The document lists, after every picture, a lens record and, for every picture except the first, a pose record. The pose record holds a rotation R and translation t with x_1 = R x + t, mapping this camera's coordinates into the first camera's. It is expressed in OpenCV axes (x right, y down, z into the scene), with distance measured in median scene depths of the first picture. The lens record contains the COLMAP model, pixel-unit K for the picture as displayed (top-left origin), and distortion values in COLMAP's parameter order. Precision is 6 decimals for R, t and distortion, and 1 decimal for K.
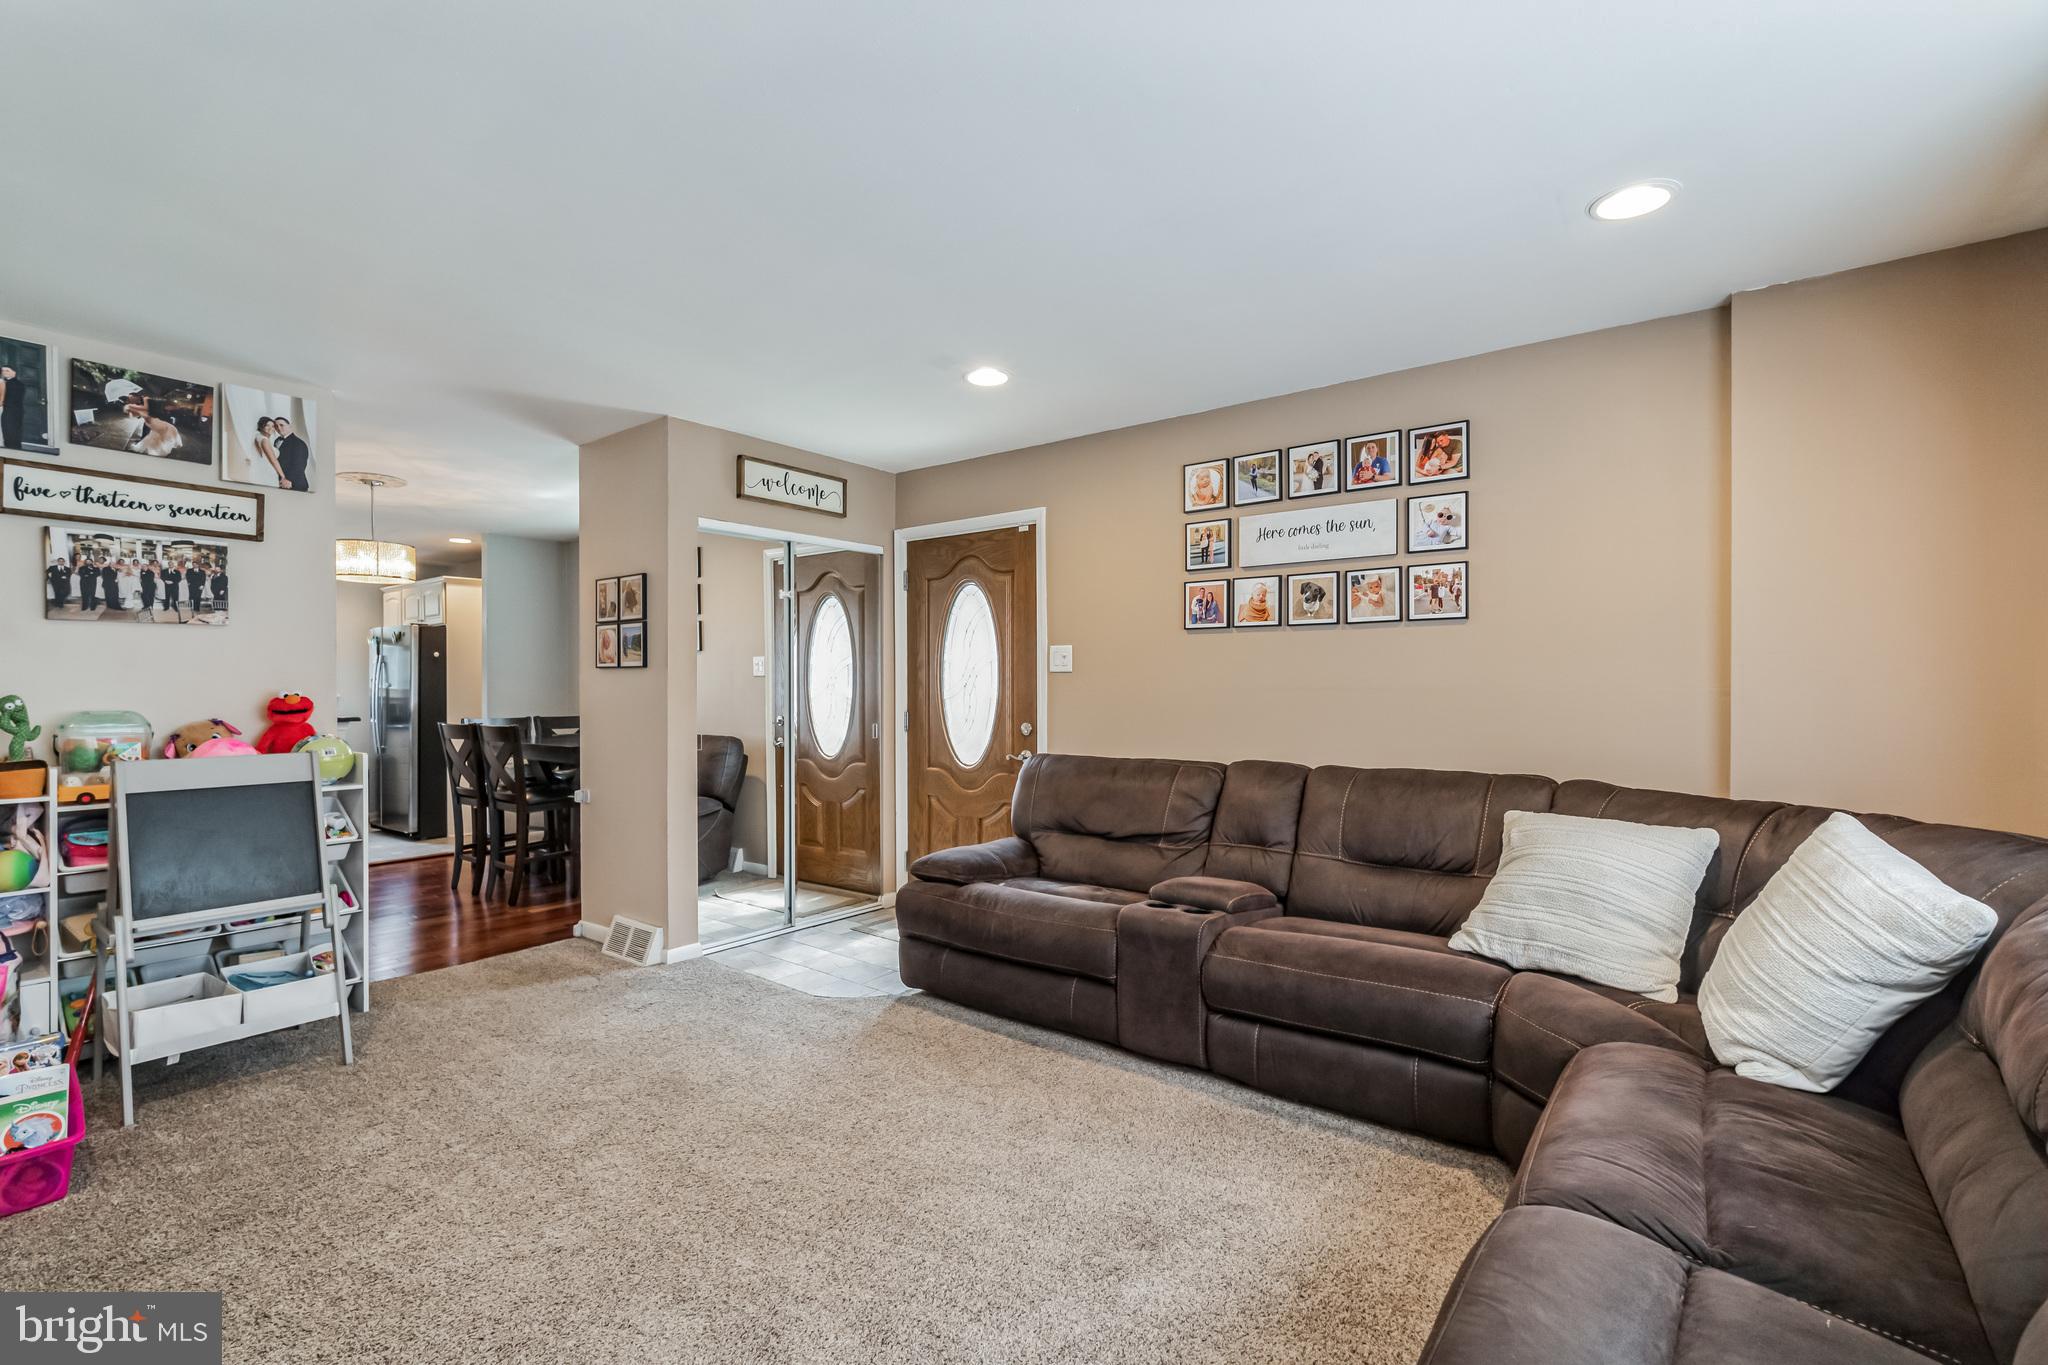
lens RADIAL K [[894.7, 0, 1031.0], [0, 894.7, 693.6], [0, 0, 1]] dist [-0.015109, 0.004004]
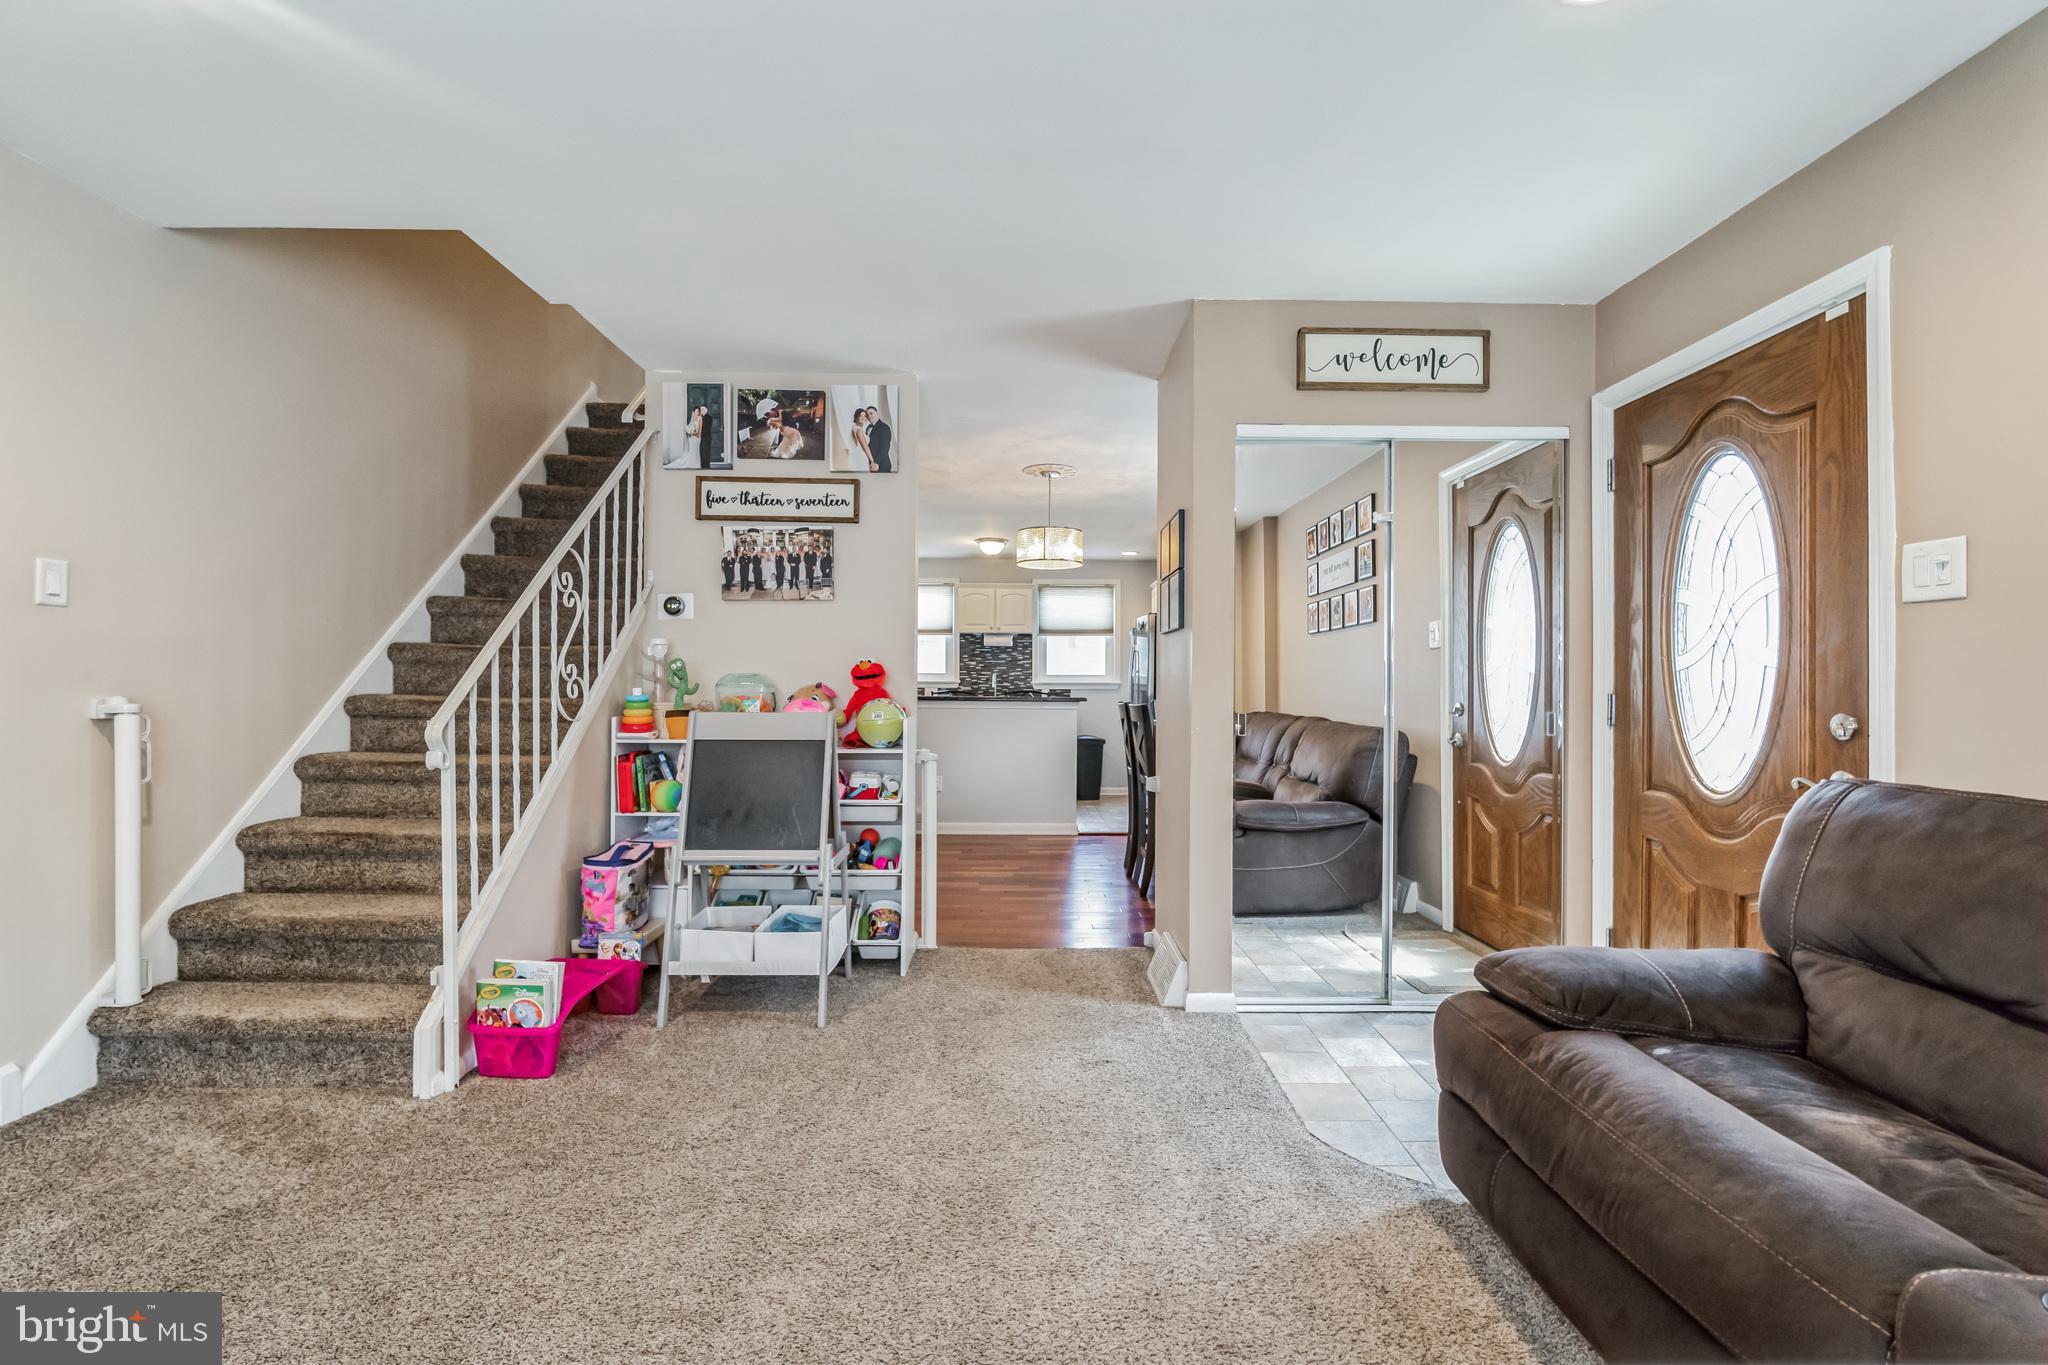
lens RADIAL K [[894.7, 0, 1027.2], [0, 894.7, 682.0], [0, 0, 1]] dist [-0.015109, 0.004004]
pose [[0.612311, 0.000080, -0.790617, 0.119121], [-0.011773, 0.999890, -0.009016, 0.029216], [0.790529, 0.014828, 0.612245, 0.426697]]
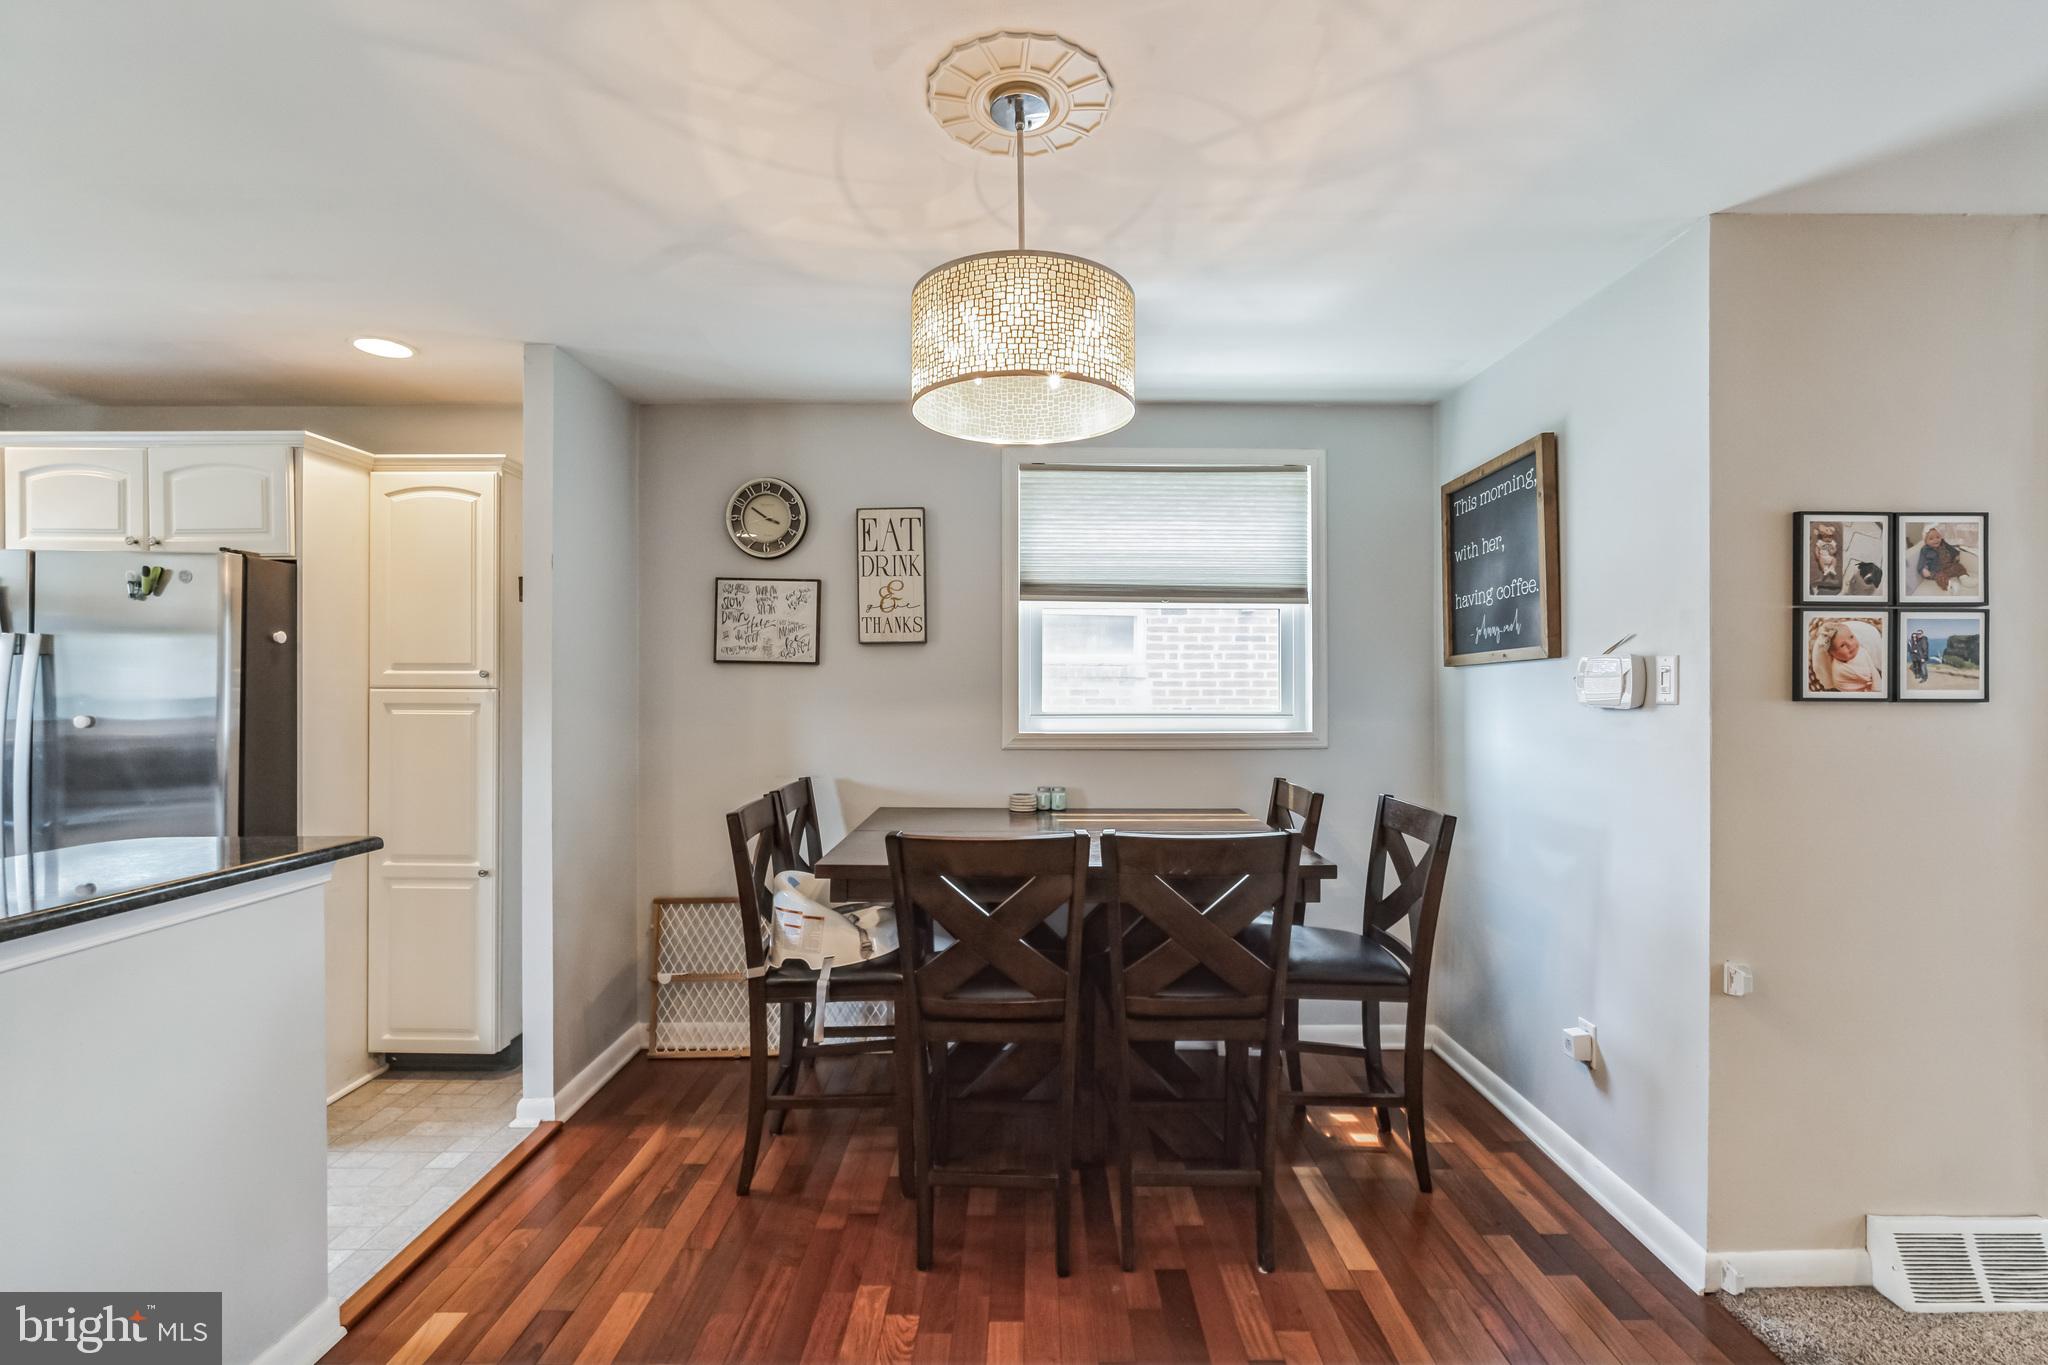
lens RADIAL K [[894.7, 0, 1031.3], [0, 894.7, 684.5], [0, 0, 1]] dist [-0.015109, 0.004004]
pose [[0.802443, 0.005291, 0.596705, -1.228363], [0.001923, 0.999933, -0.011452, -0.036570], [-0.596725, 0.010337, 0.802379, 0.978453]]
